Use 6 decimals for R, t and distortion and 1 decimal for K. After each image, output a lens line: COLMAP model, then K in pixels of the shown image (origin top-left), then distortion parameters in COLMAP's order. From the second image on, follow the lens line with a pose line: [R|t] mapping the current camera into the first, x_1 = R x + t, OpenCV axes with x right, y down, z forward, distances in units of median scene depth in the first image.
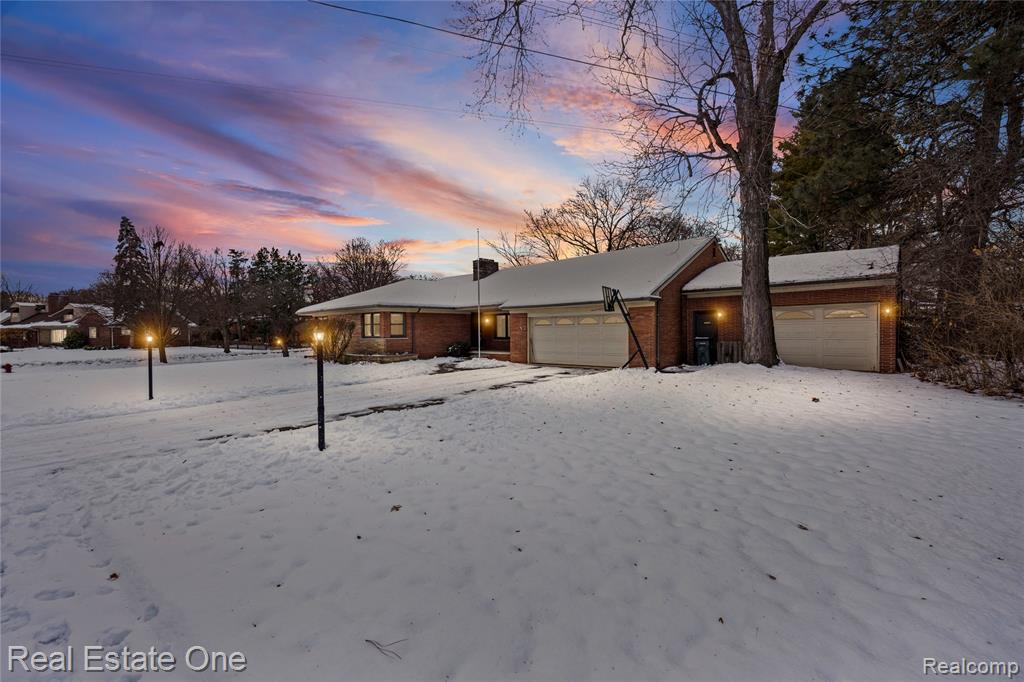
lens RADIAL K [[419.9, 0, 506.3], [0, 419.9, 339.5], [0, 0, 1]] dist [-0.003325, -0.000561]
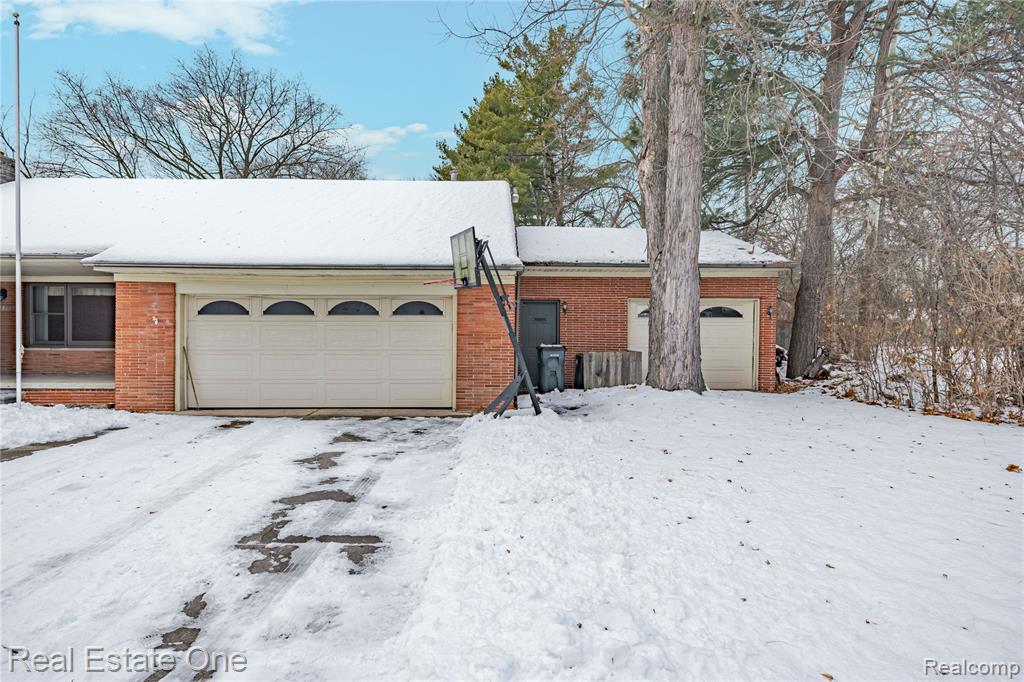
lens RADIAL K [[563.1, 0, 508.0], [0, 563.1, 333.3], [0, 0, 1]] dist [0.000159, -0.000194]
pose [[0.706801, 0.009925, 0.707343, -0.140433], [0.000357, 0.999896, -0.014386, -0.010855], [-0.707412, 0.010420, 0.706725, 0.546226]]
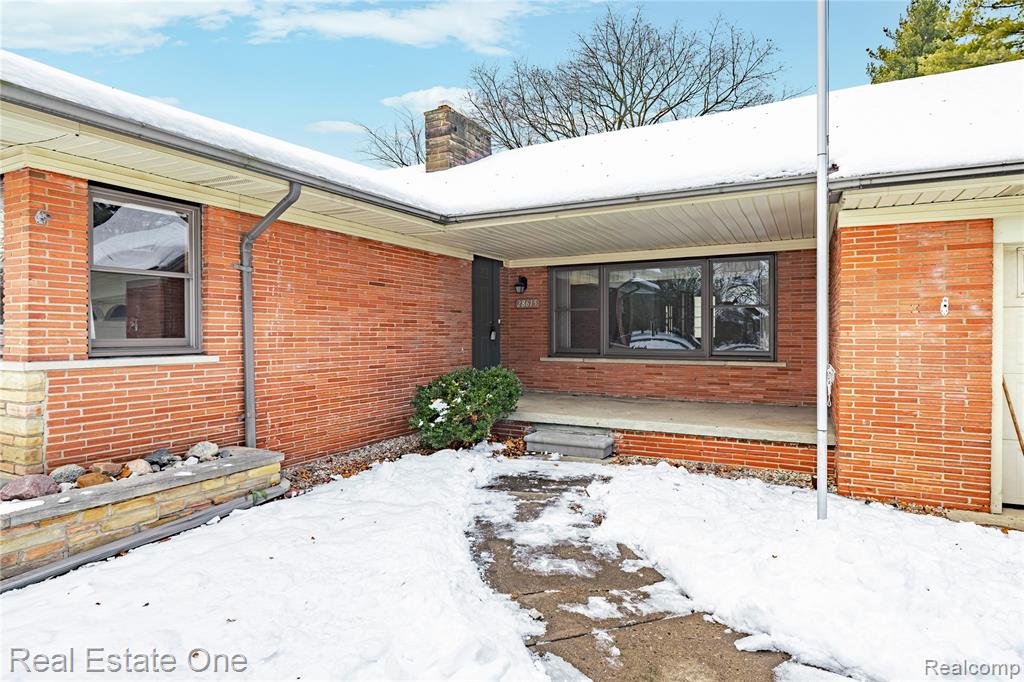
lens RADIAL K [[563.1, 0, 508.0], [0, 563.1, 333.3], [0, 0, 1]] dist [0.000159, -0.000194]
pose [[0.958594, 0.011517, 0.284543, -0.280302], [-0.005070, 0.999714, -0.023383, -0.013520], [-0.284731, 0.020972, 0.958378, 1.128930]]
